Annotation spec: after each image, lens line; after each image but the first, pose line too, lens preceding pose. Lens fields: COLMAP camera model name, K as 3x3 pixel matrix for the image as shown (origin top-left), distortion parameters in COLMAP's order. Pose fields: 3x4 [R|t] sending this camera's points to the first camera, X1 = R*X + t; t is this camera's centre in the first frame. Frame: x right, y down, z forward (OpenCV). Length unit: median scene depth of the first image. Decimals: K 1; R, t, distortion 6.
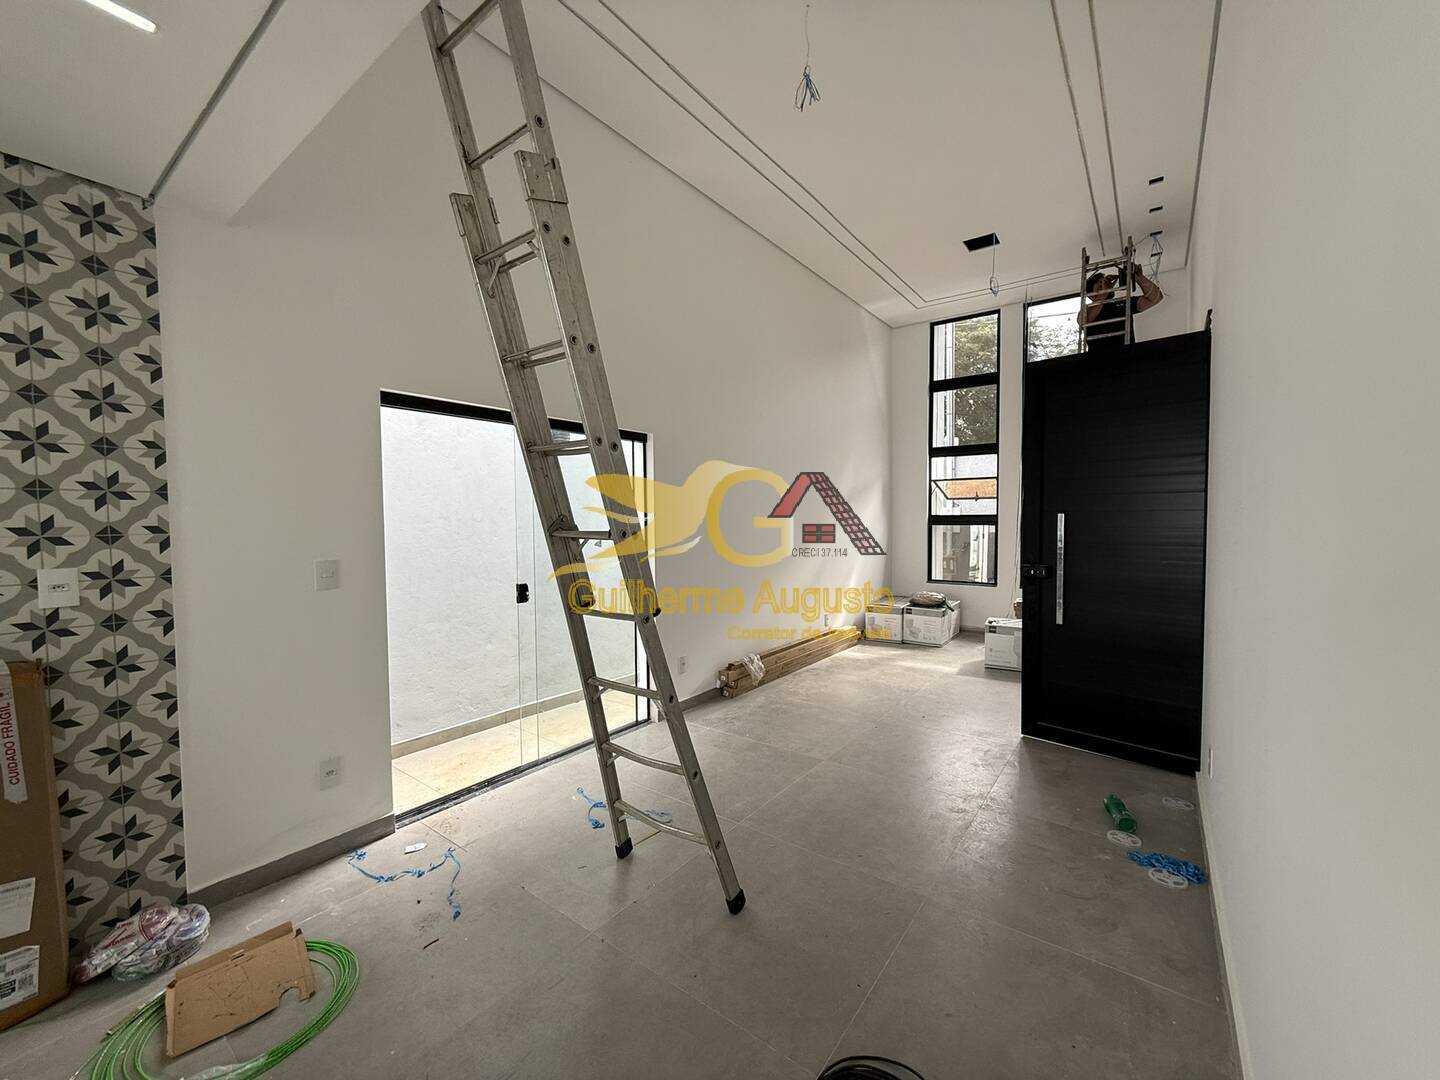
lens RADIAL K [[575.1, 0, 729.1], [0, 575.1, 541.4], [0, 0, 1]] dist [-0.000834, 0.000069]
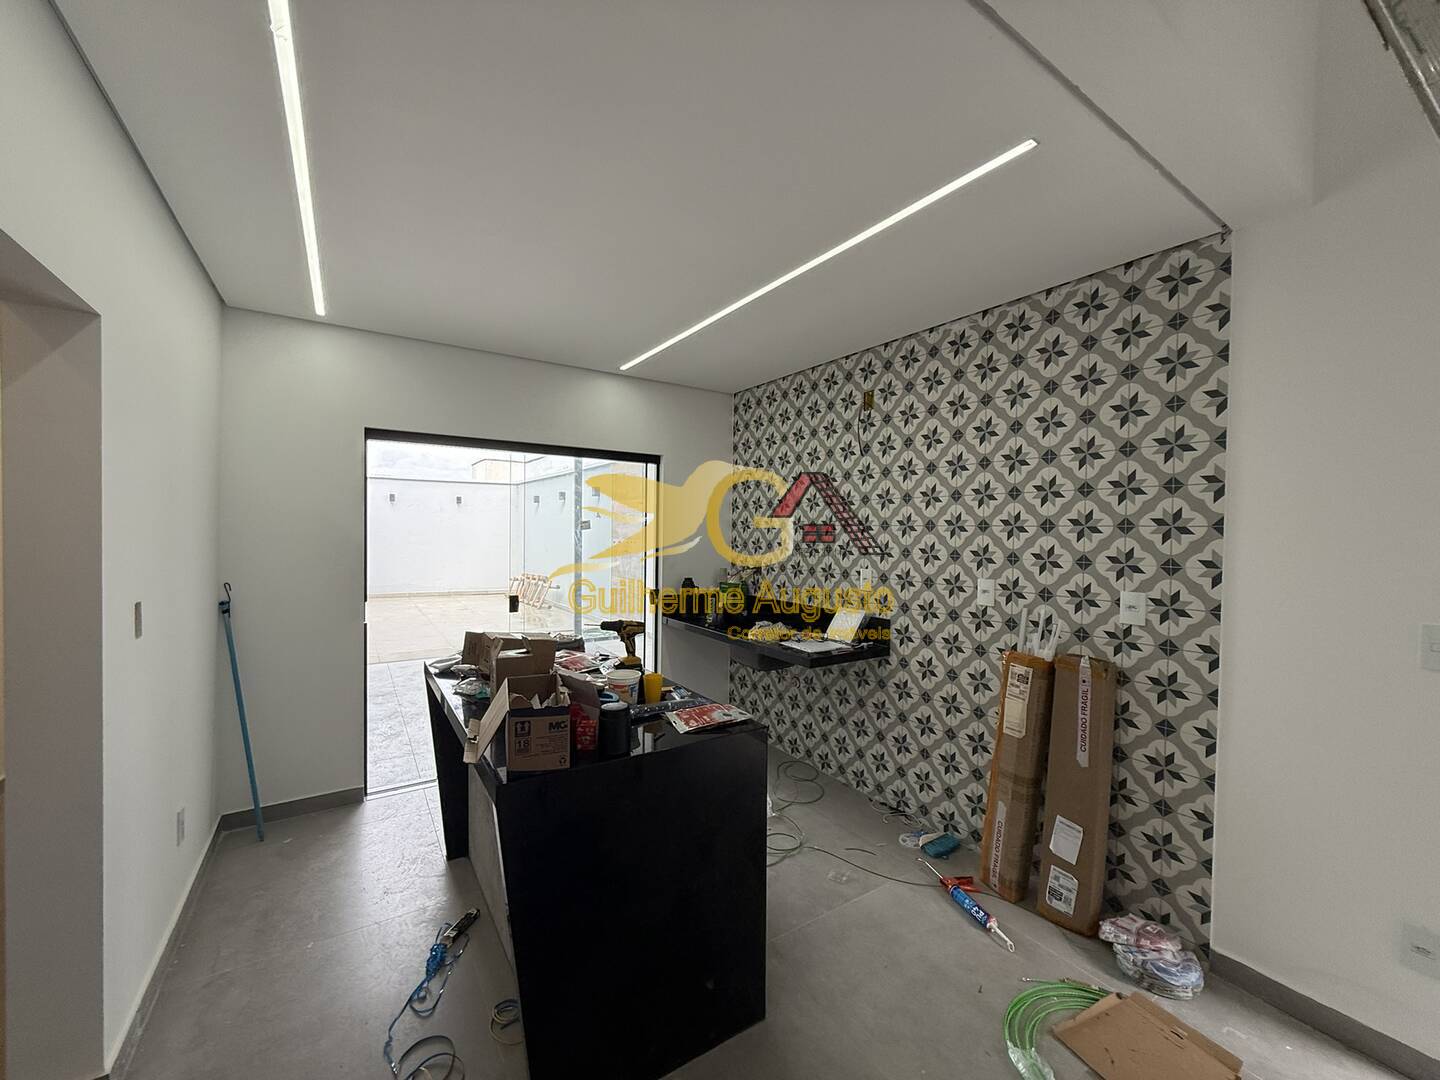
lens RADIAL K [[575.1, 0, 728.7], [0, 575.1, 540.1], [0, 0, 1]] dist [-0.000834, 0.000069]
pose [[-0.335169, 0.022973, -0.941878, 0.227038], [-0.049731, 0.997878, 0.042036, -0.066280], [0.940845, 0.060929, -0.333315, 0.580925]]
